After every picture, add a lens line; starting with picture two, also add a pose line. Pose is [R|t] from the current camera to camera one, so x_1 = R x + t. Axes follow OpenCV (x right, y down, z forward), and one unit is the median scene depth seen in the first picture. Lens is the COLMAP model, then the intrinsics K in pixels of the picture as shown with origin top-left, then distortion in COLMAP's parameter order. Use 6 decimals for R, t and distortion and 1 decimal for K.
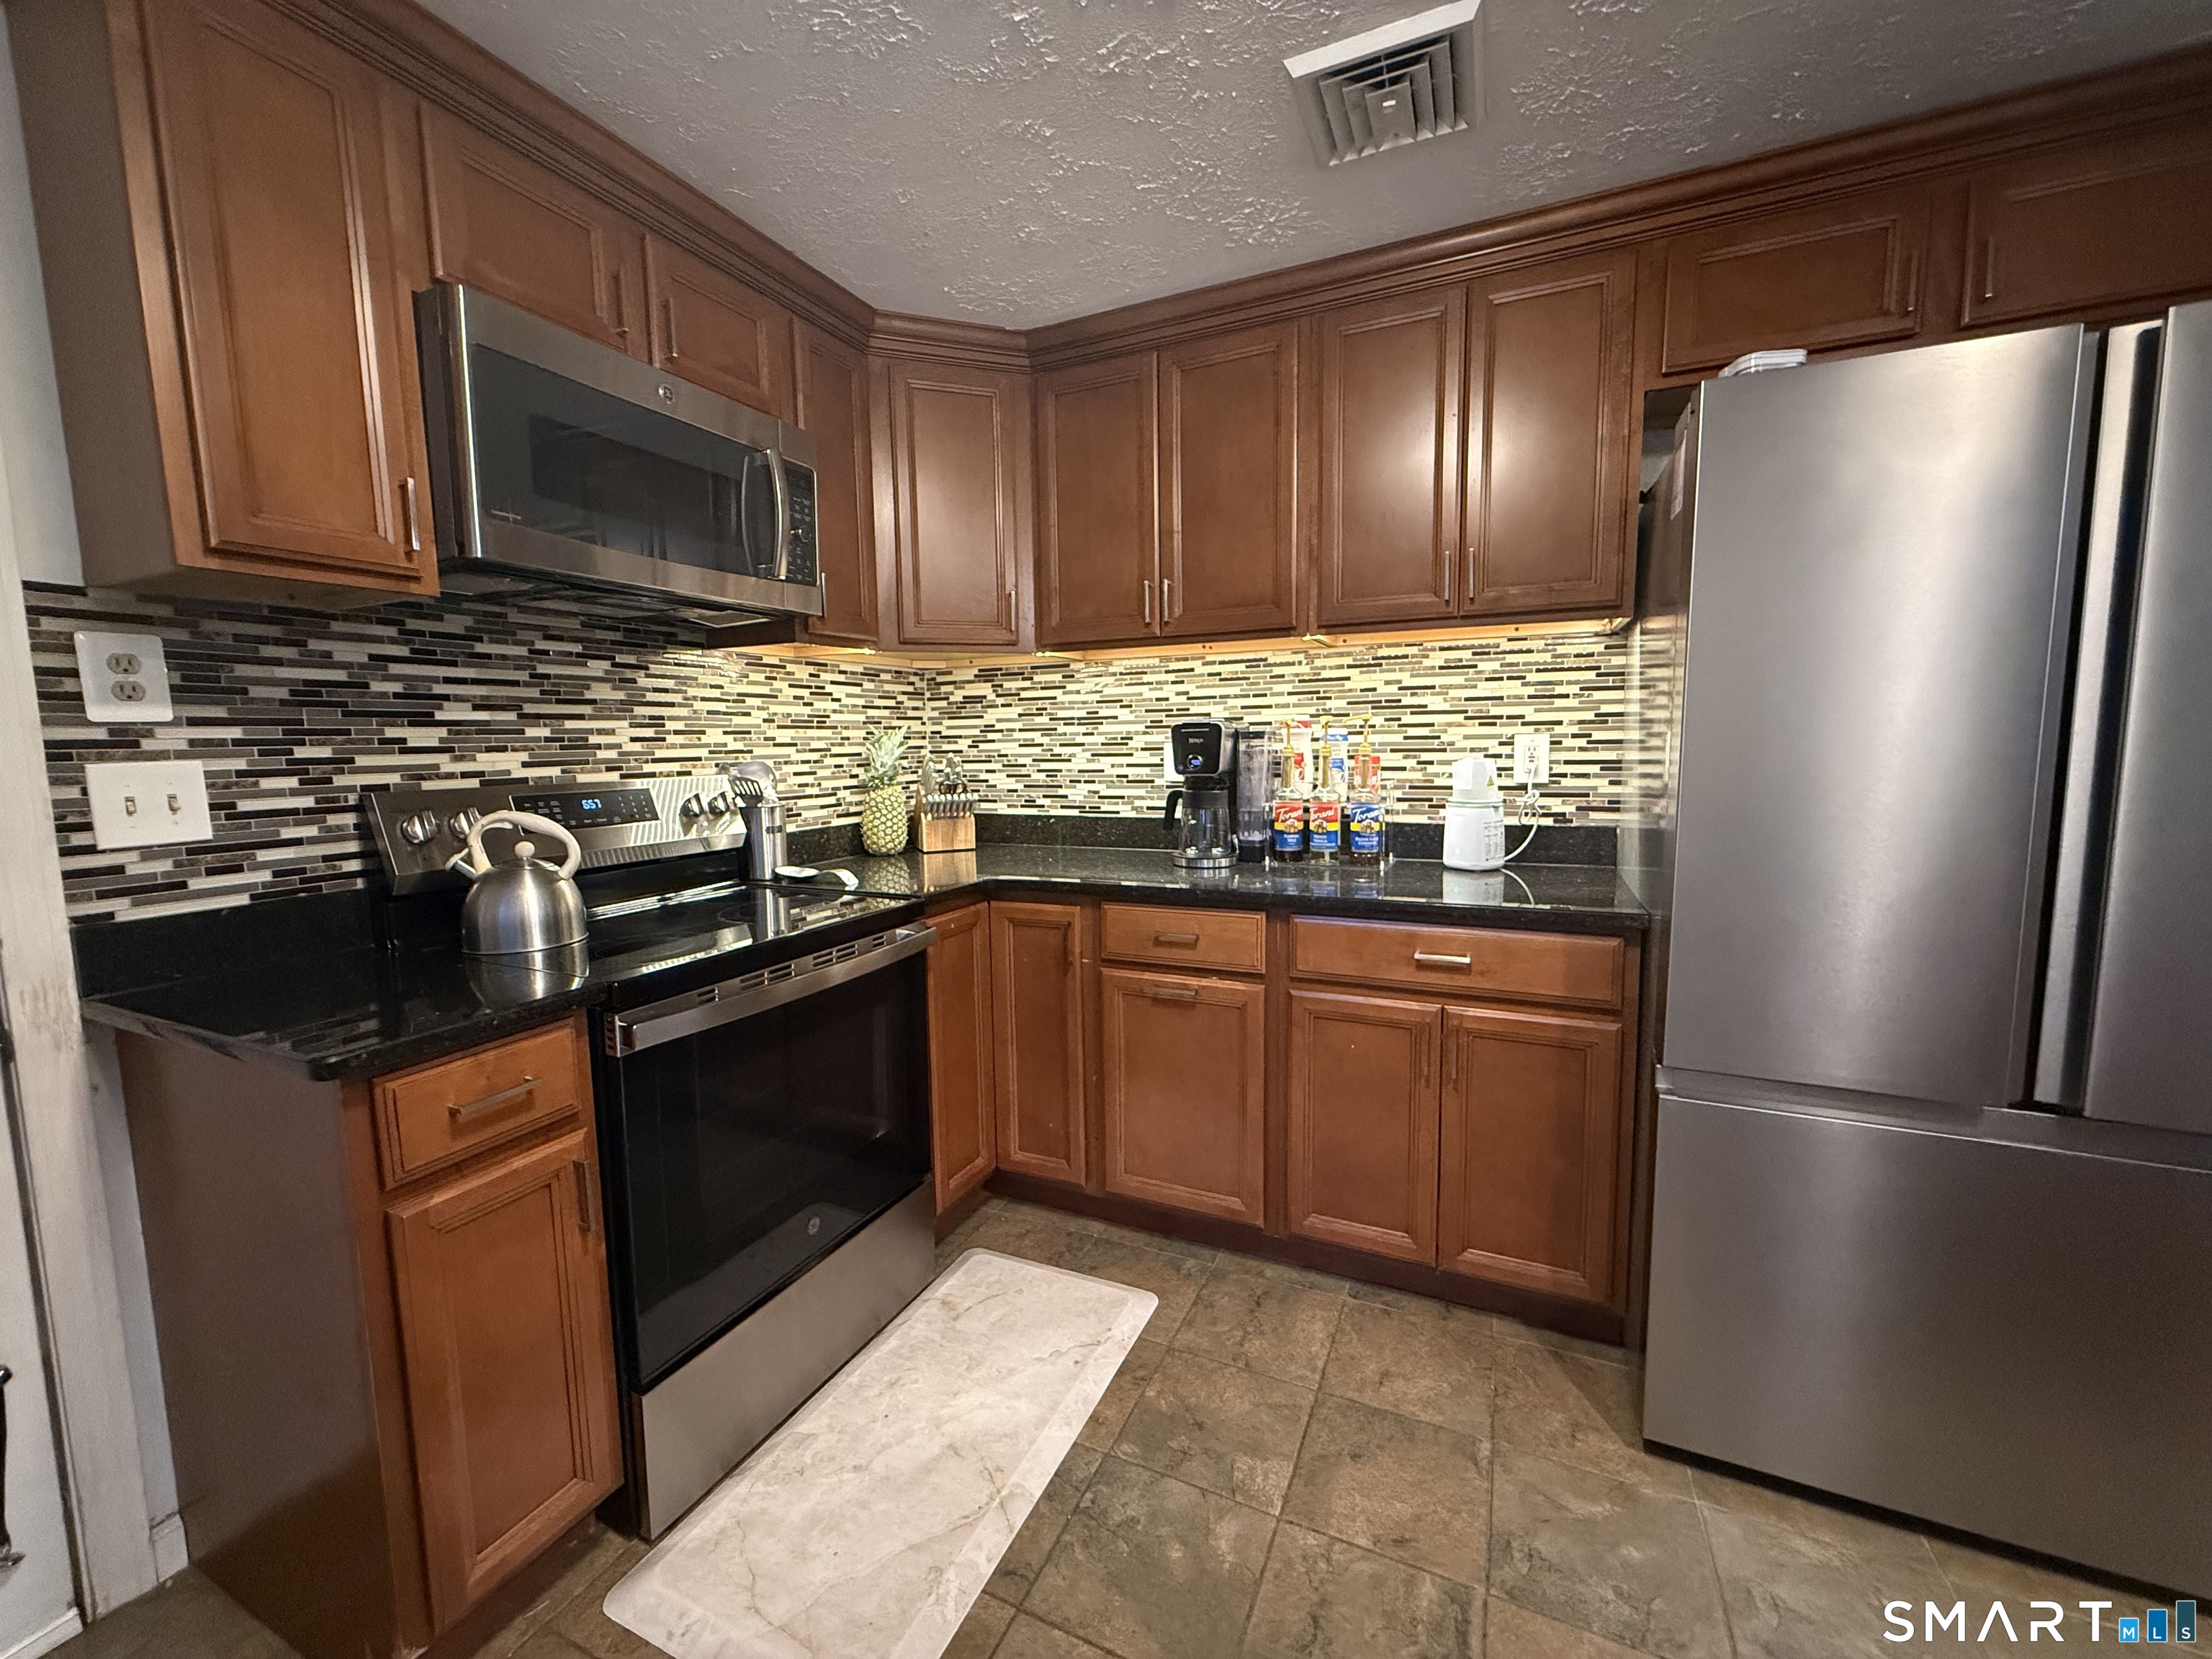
lens RADIAL K [[880.8, 0, 1102.1], [0, 880.8, 832.9], [0, 0, 1]] dist [0.001515, -0.000303]
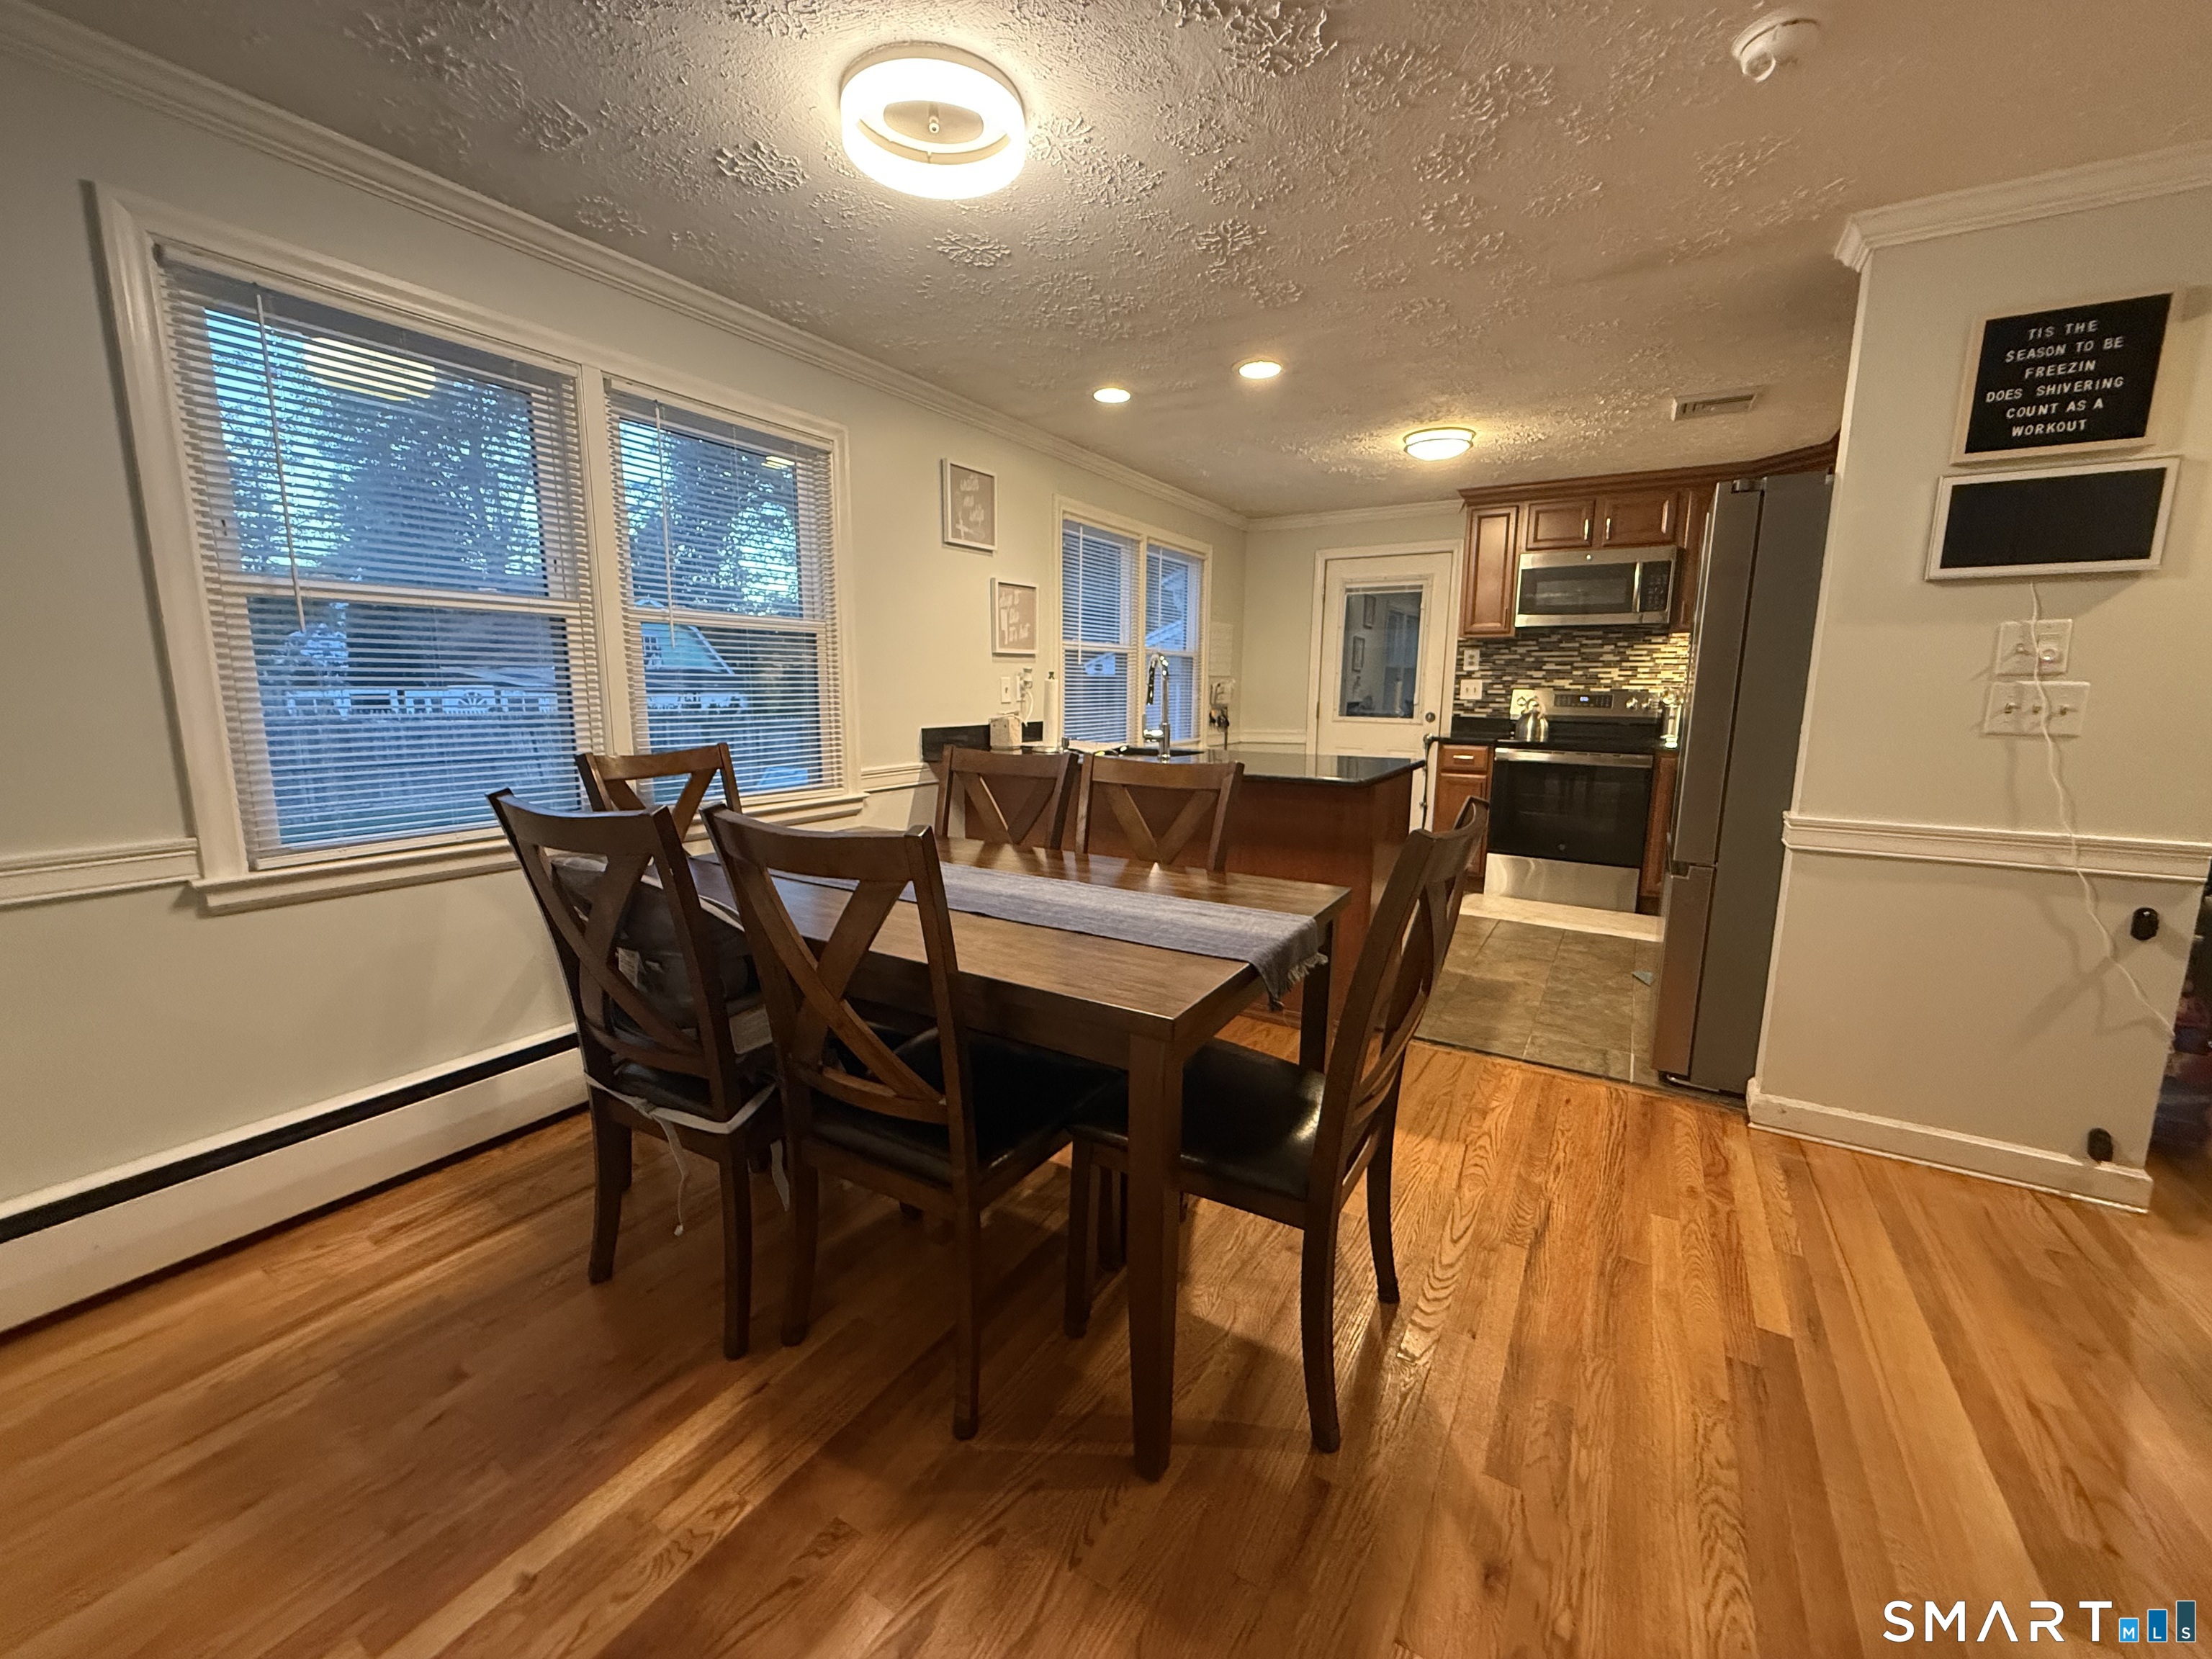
lens RADIAL K [[880.8, 0, 1101.9], [0, 880.8, 827.5], [0, 0, 1]] dist [0.001515, -0.000303]
pose [[-0.108154, 0.173758, -0.978831, 3.177400], [-0.113524, 0.976007, 0.185801, 0.026439], [0.987631, 0.131216, -0.085834, -0.286801]]
